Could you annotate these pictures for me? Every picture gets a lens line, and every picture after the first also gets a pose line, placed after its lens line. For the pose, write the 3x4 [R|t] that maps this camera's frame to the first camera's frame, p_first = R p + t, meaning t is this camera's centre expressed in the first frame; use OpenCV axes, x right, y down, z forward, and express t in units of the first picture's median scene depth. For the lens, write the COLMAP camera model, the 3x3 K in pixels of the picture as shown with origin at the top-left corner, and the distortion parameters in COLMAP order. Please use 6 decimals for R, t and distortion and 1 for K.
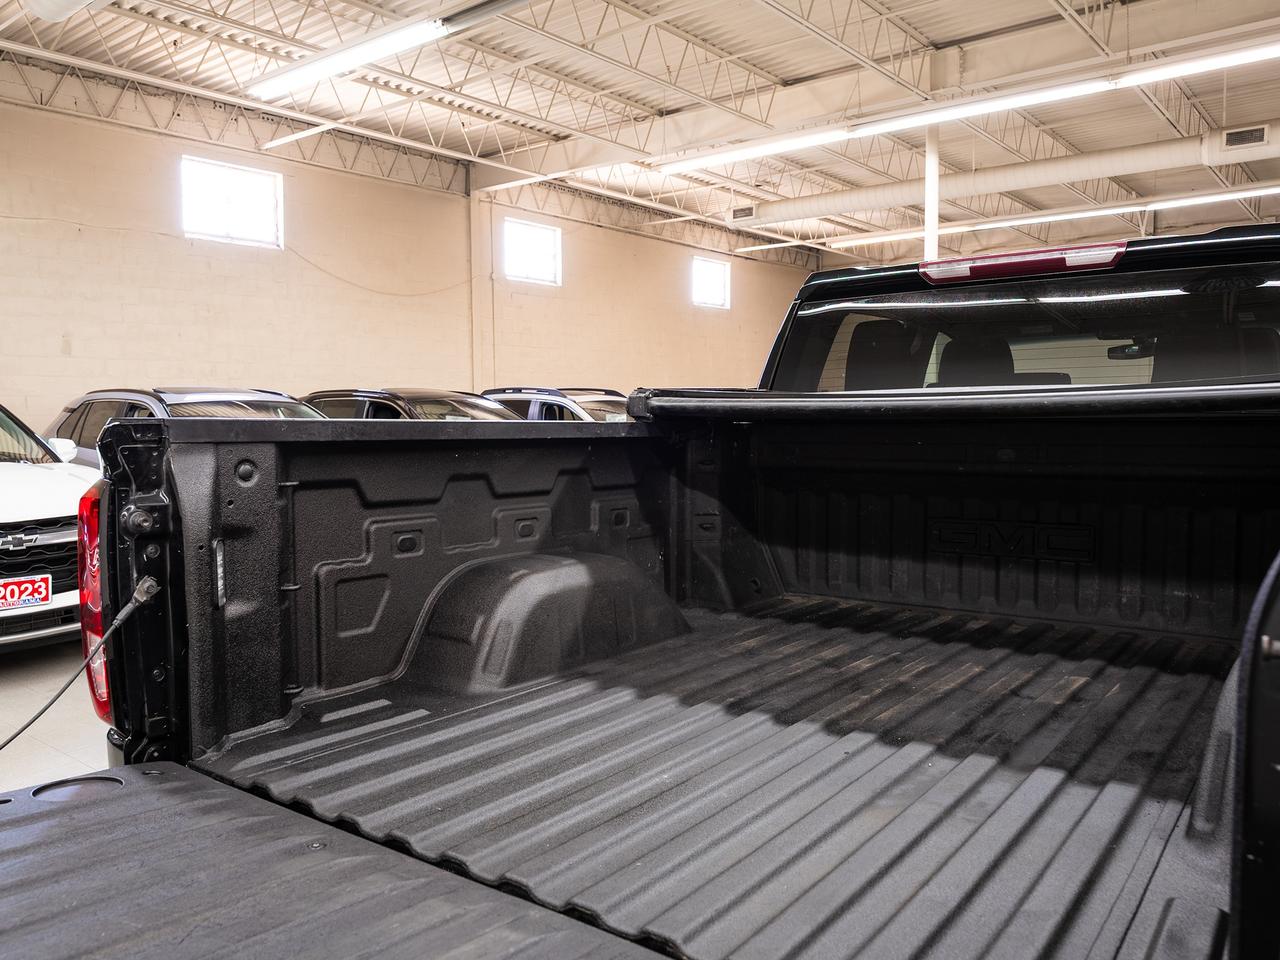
lens RADIAL K [[989.0, 0, 641.3], [0, 989.0, 505.1], [0, 0, 1]] dist [-0.013381, 0.002313]
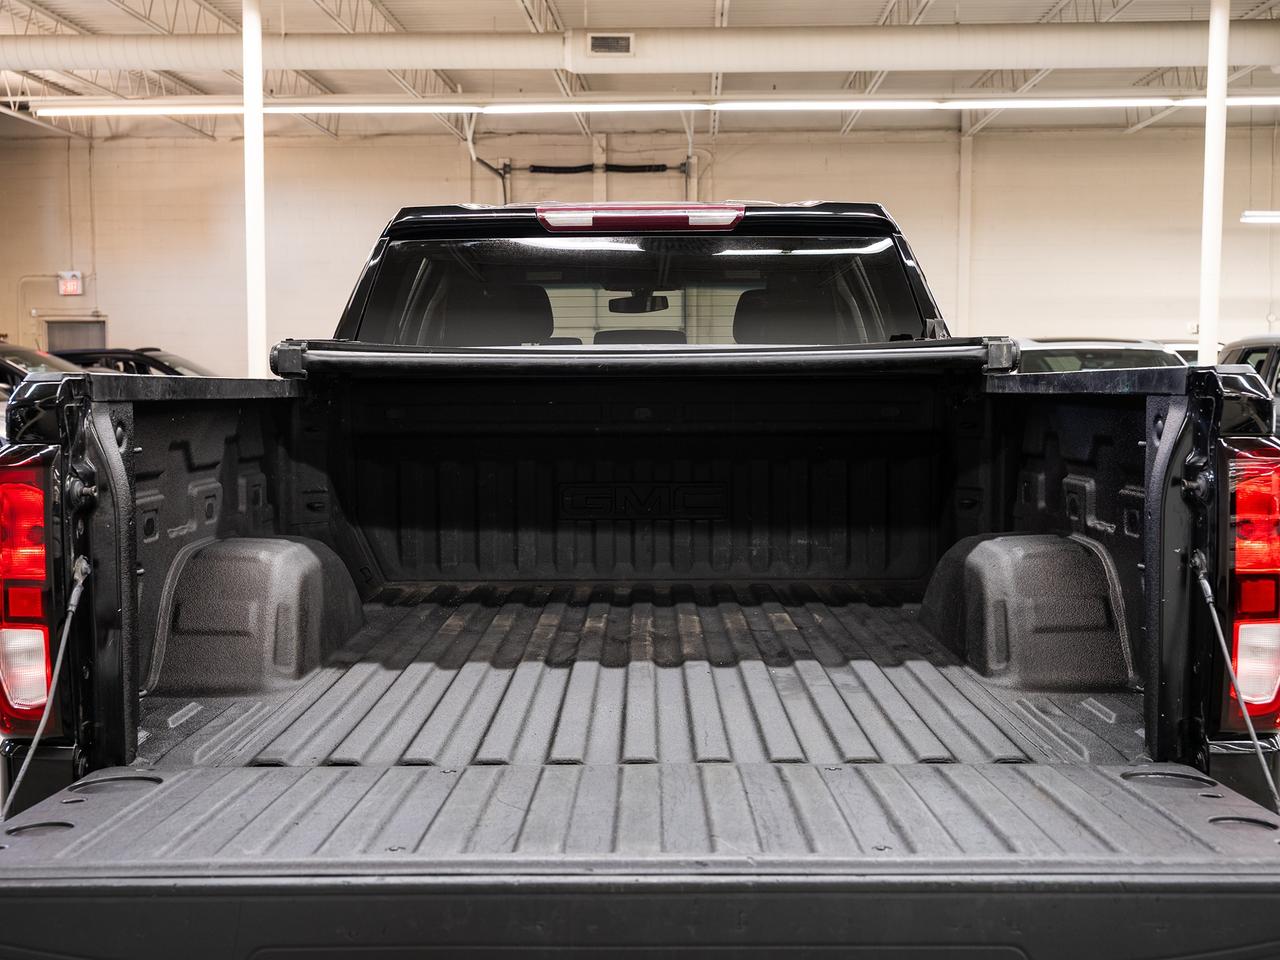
lens RADIAL K [[1506.3, 0, 640.0], [0, 1506.3, 480.0], [0, 0, 1]] dist [0.005189, 0.000296]
pose [[0.812961, -0.036927, 0.581146, -0.479481], [0.048564, 0.998810, -0.004470, 0.020041], [-0.580289, 0.031857, 0.813787, -0.197406]]
